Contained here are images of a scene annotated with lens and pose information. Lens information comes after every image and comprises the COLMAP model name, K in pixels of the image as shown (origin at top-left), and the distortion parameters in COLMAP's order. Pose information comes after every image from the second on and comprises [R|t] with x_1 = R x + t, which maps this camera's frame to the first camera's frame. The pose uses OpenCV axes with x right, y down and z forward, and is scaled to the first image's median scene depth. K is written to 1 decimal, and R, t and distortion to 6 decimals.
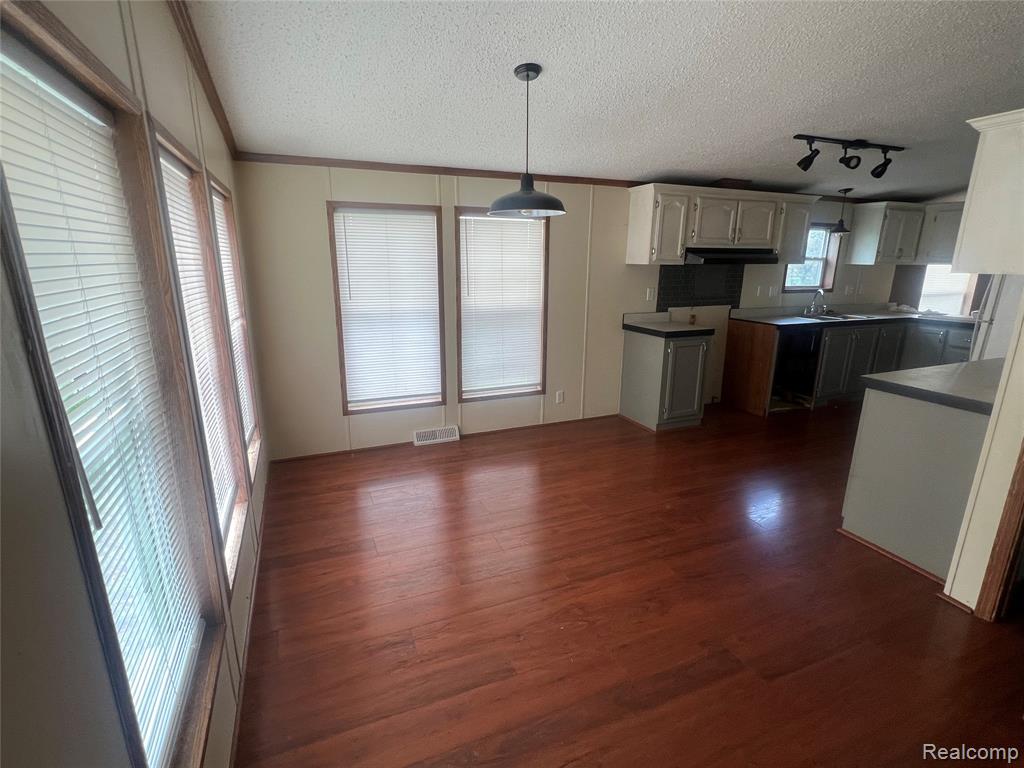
lens RADIAL K [[481.6, 0, 512.0], [0, 481.6, 384.0], [0, 0, 1]] dist [0.001953, 0.000133]
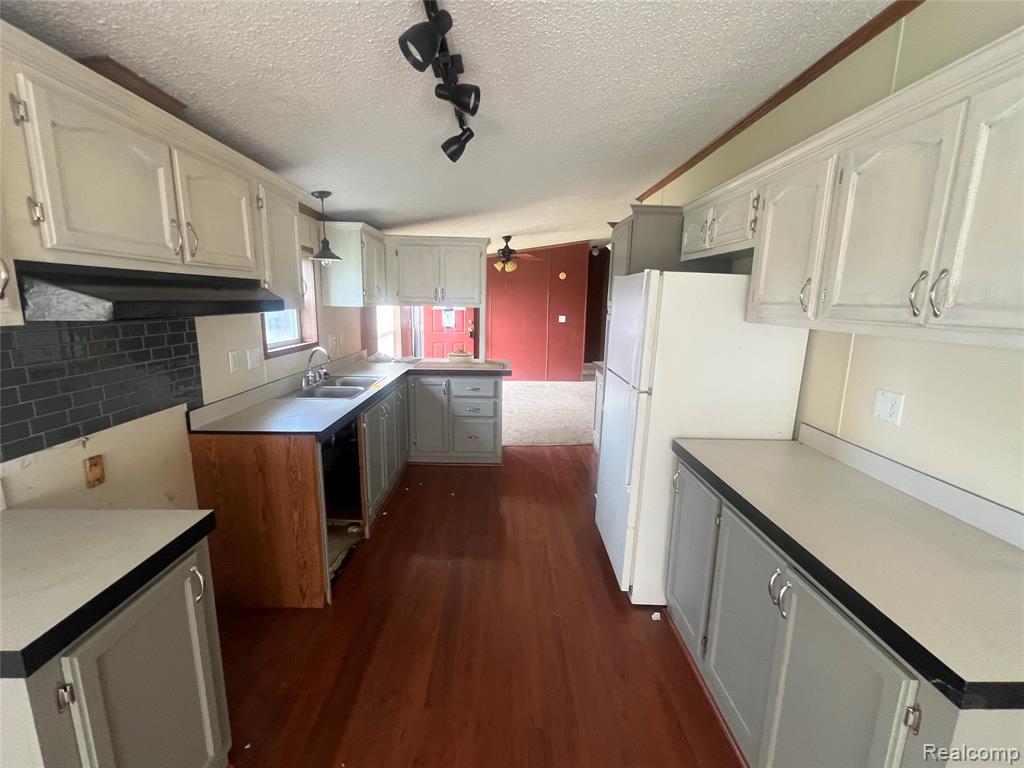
lens RADIAL K [[442.2, 0, 512.0], [0, 442.2, 384.0], [0, 0, 1]] dist [-0.016860, -0.000058]
pose [[0.352167, -0.173050, 0.919800, 0.201812], [0.218896, 0.970731, 0.098823, -0.160060], [-0.909979, 0.166538, 0.379740, 0.594587]]
